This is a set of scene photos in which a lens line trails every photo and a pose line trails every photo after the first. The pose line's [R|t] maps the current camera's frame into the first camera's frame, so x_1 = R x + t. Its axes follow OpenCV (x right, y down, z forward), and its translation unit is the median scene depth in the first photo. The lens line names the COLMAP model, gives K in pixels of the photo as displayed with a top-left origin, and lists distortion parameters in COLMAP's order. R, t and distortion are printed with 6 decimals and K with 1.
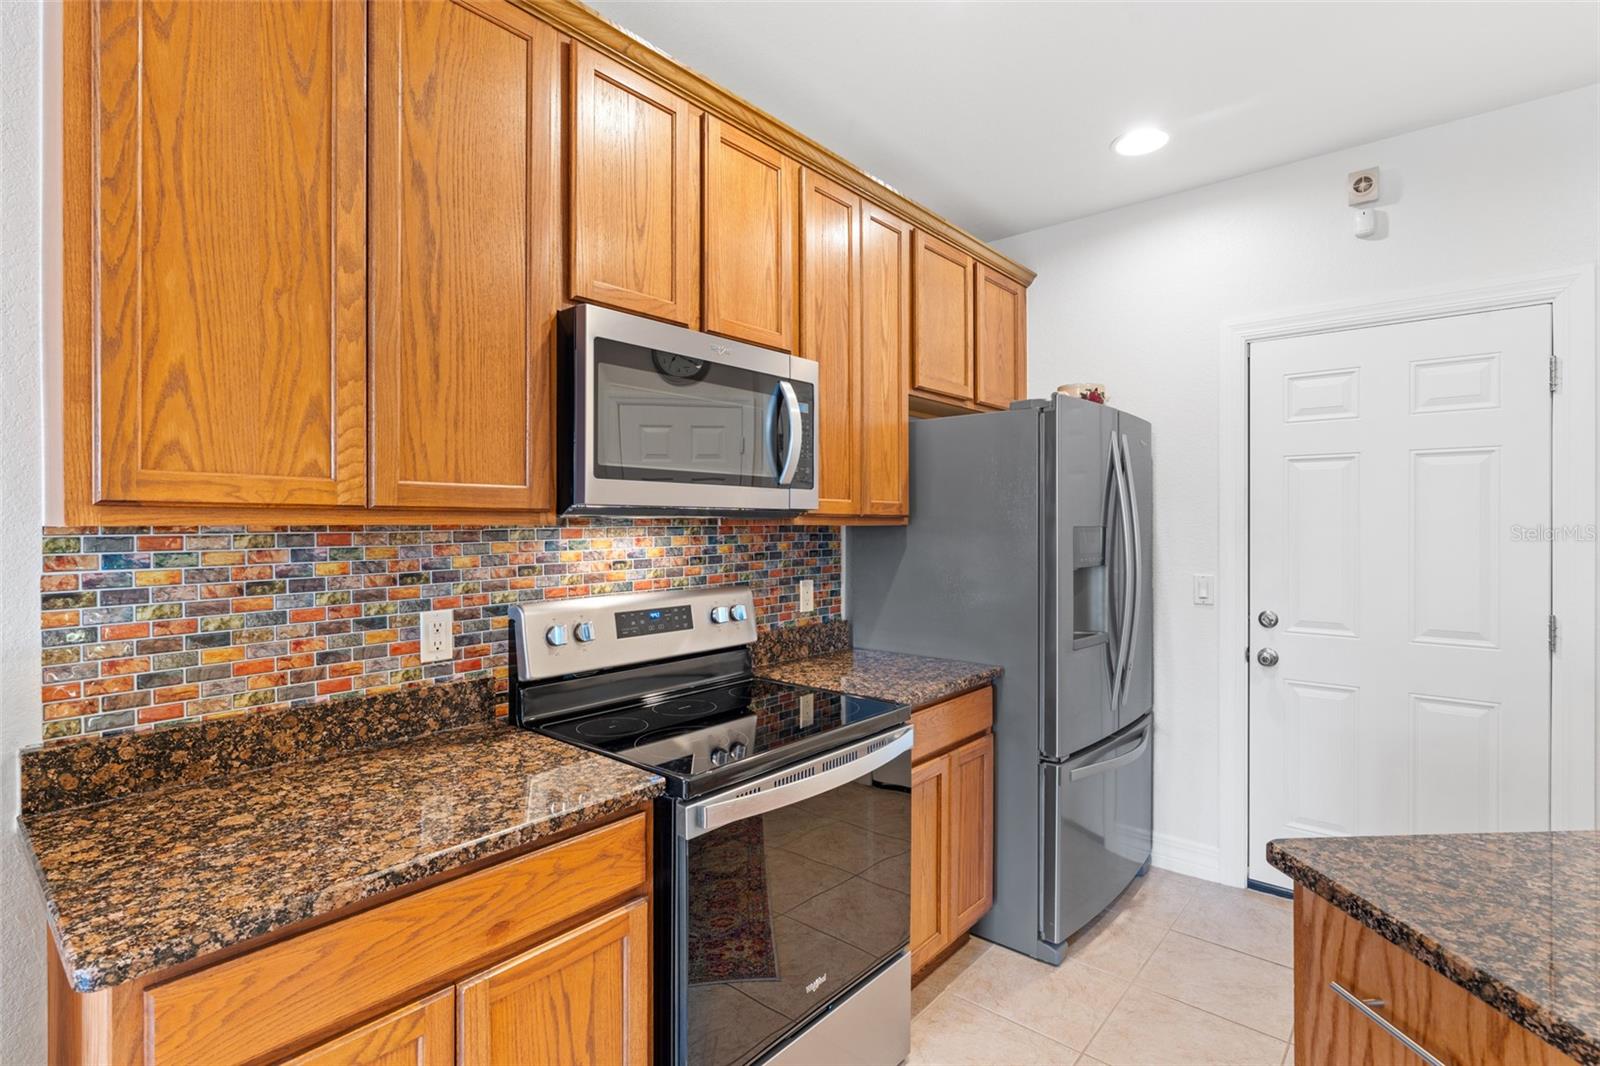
lens RADIAL K [[767.2, 0, 794.3], [0, 767.2, 525.4], [0, 0, 1]] dist [-0.002722, 0.000226]
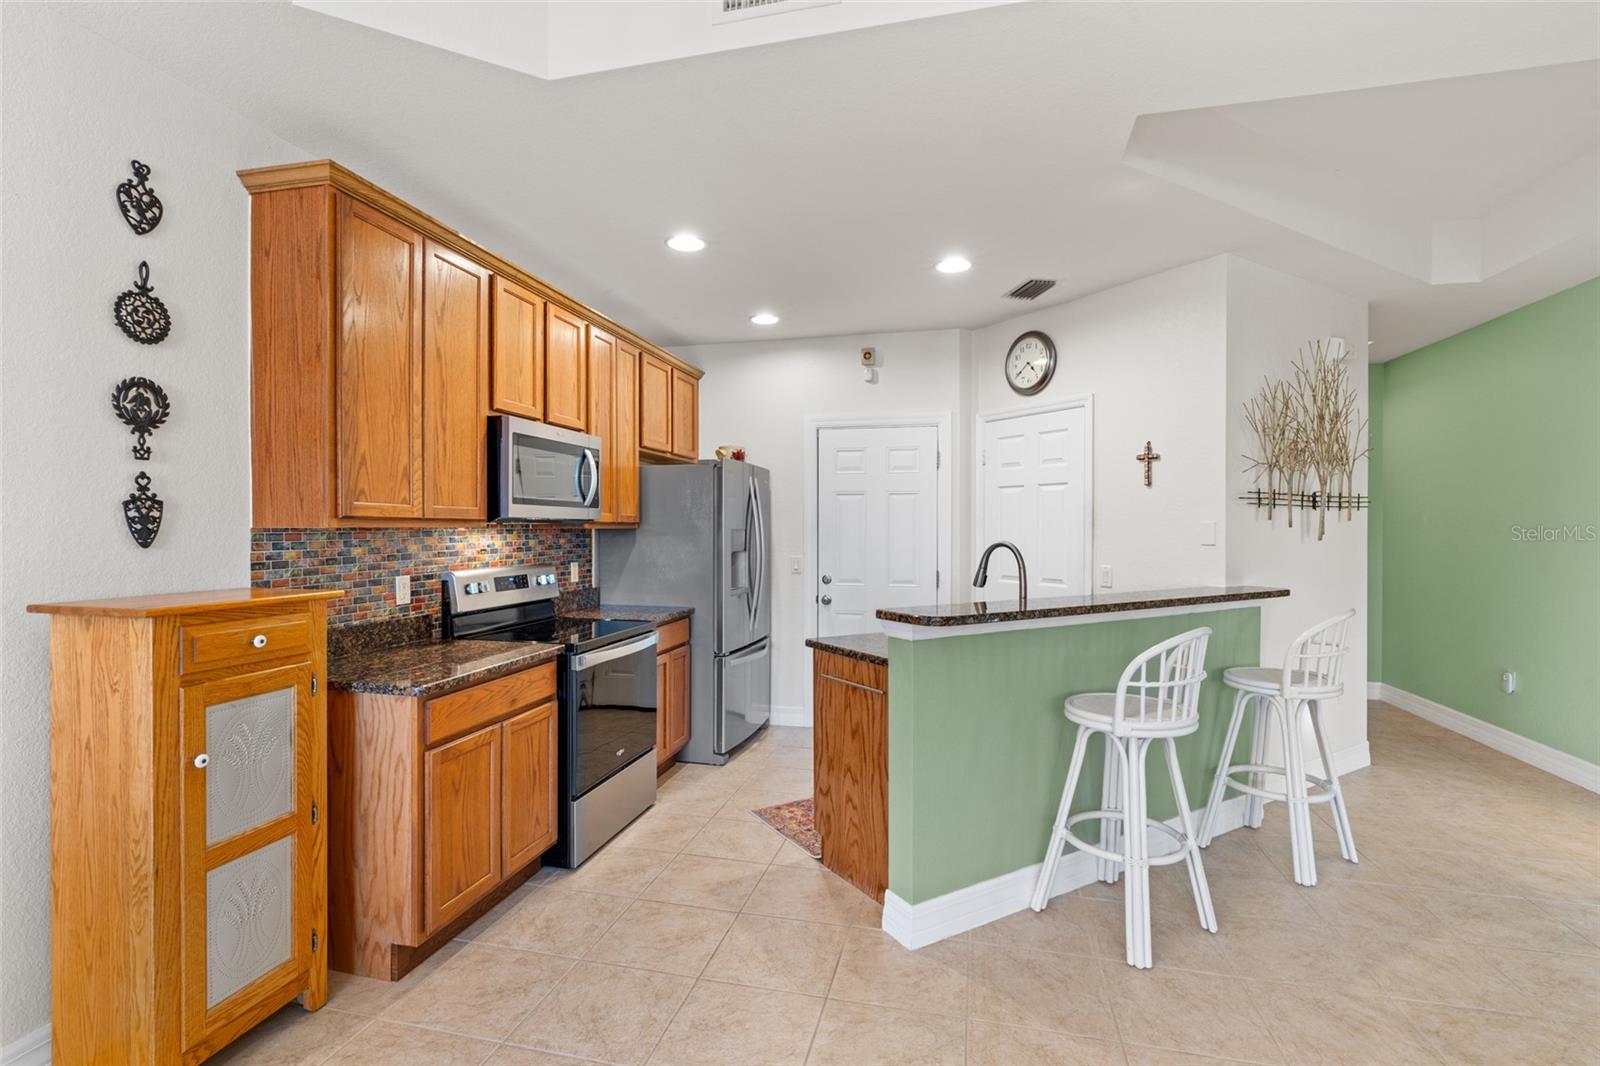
lens RADIAL K [[747.5, 0, 792.6], [0, 747.5, 533.4], [0, 0, 1]] dist [-0.001178, -0.000188]
pose [[0.893691, -0.001700, 0.448679, -0.379882], [-0.000627, 0.999987, 0.005037, 0.003131], [-0.448682, -0.004783, 0.893679, -0.823702]]
